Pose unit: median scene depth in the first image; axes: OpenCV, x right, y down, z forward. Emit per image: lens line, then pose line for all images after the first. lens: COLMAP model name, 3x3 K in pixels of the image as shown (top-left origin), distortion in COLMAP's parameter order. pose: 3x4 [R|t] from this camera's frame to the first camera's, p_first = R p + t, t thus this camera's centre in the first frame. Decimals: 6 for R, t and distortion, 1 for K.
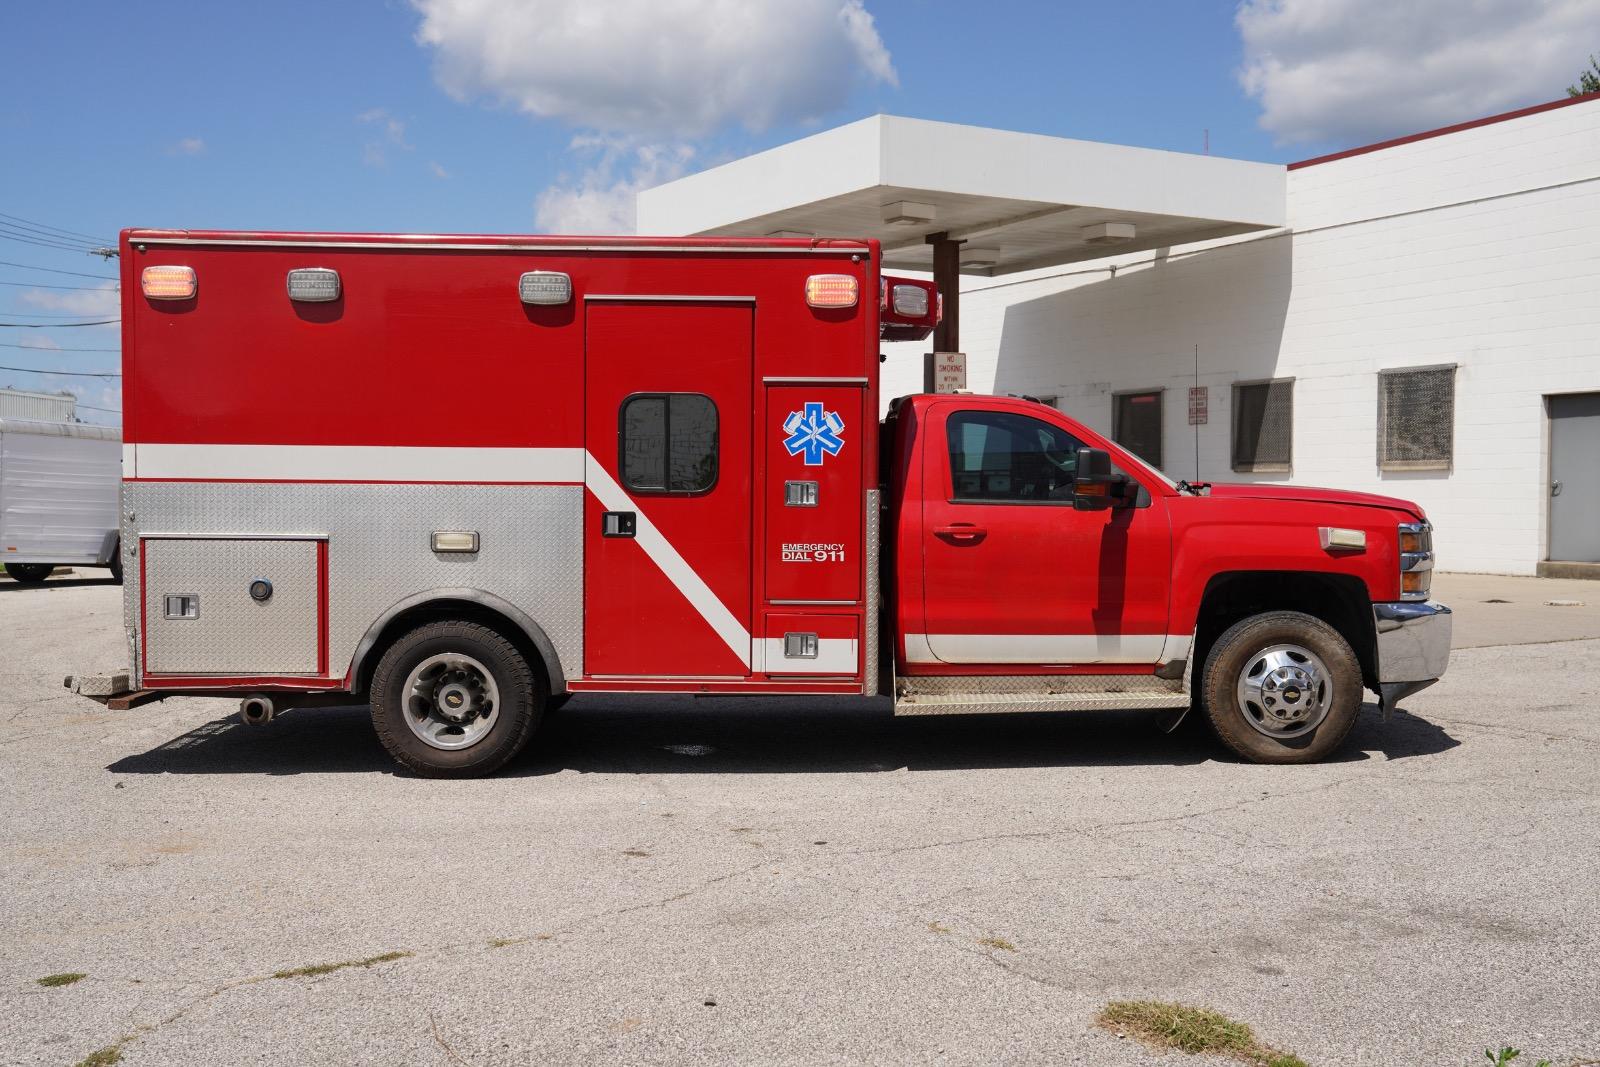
lens RADIAL K [[1834.9, 0, 813.1], [0, 1834.9, 546.6], [0, 0, 1]] dist [0.092177, 0.000000]
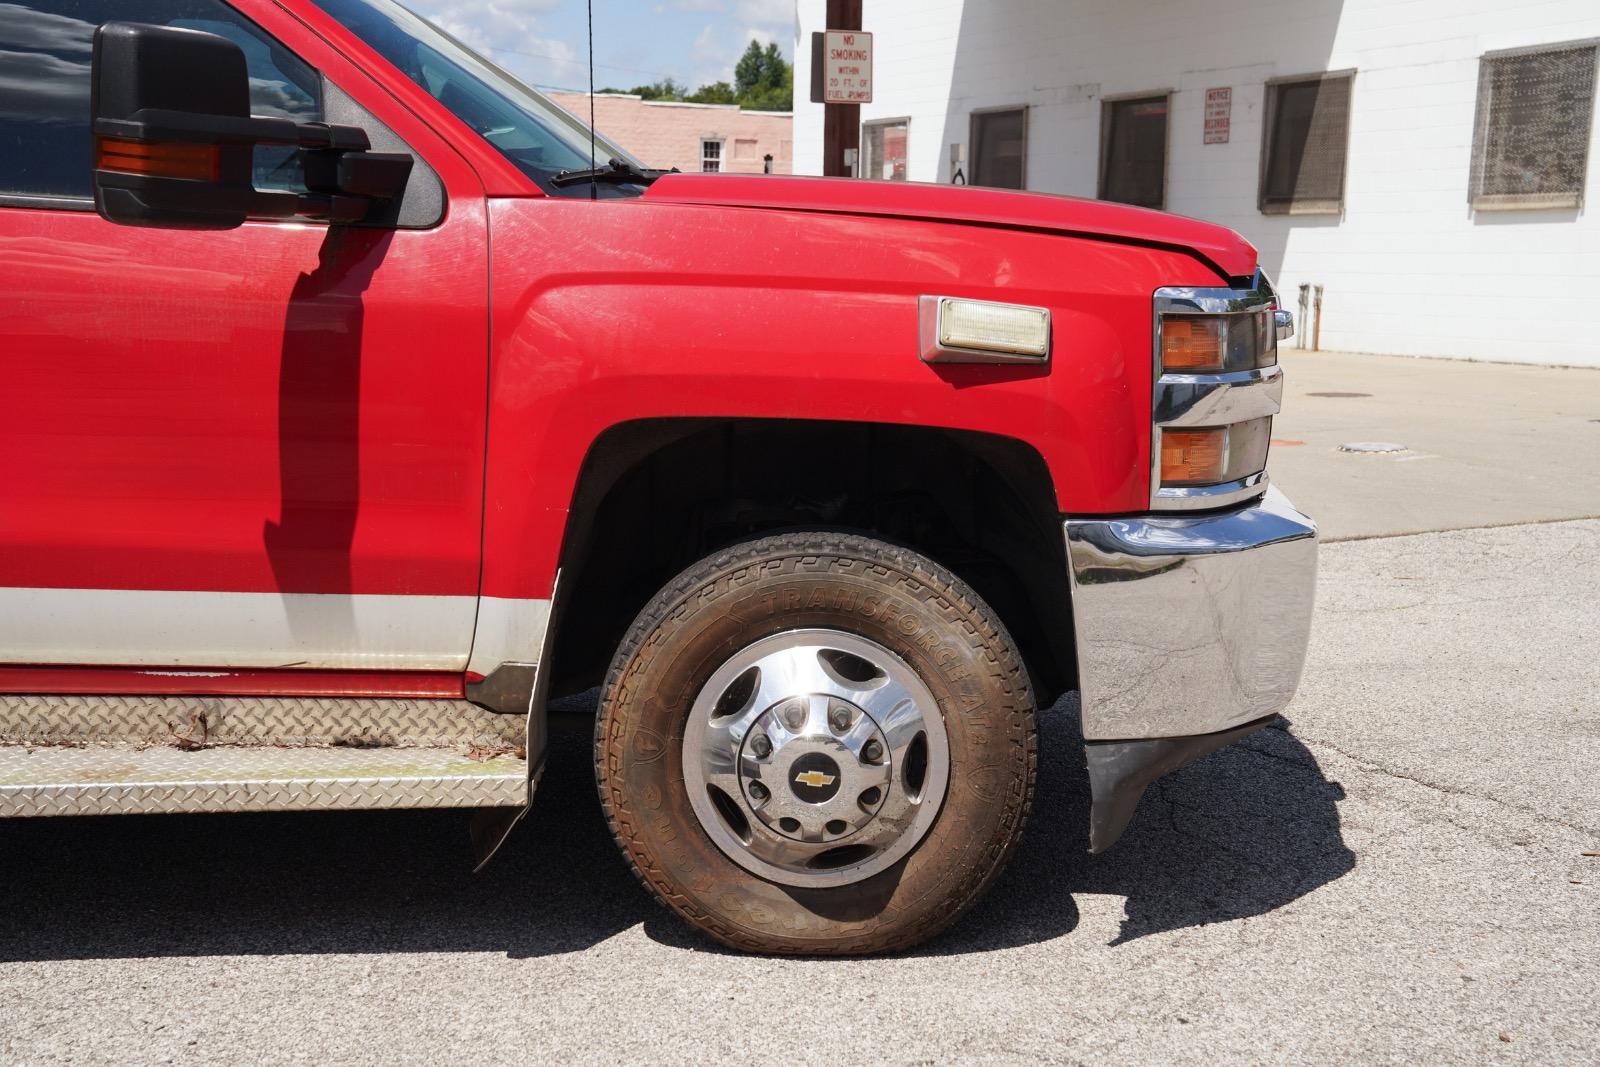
lens RADIAL K [[2057.0, 0, 800.1], [0, 2057.0, 538.9], [0, 0, 1]] dist [0.171333, 0.000000]
pose [[0.998710, 0.022896, -0.045313, 0.269759], [-0.017836, 0.993874, 0.109067, -0.006824], [0.047532, -0.108118, 0.993001, 0.611785]]
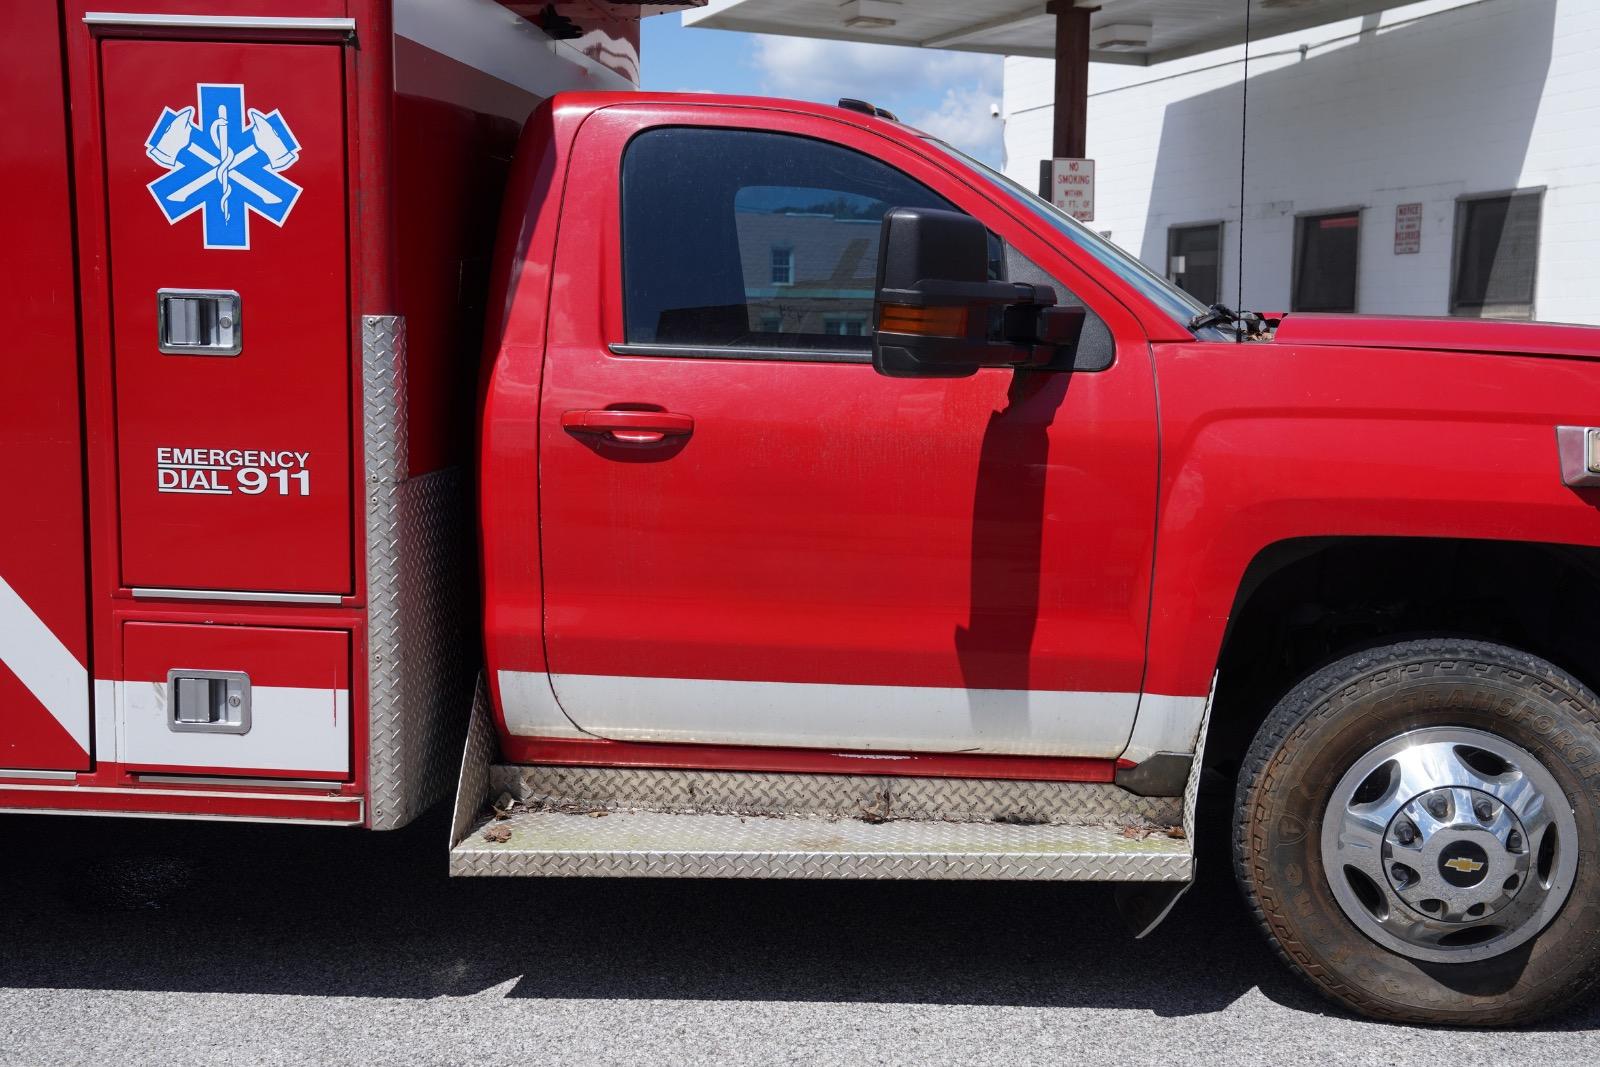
lens RADIAL K [[1834.9, 0, 799.2], [0, 1834.9, 543.4], [0, 0, 1]] dist [0.092177, 0.000000]
pose [[0.992201, 0.023757, -0.122365, 0.166287], [-0.014069, 0.996741, 0.079433, -0.014484], [0.123854, -0.077092, 0.989301, 0.600118]]
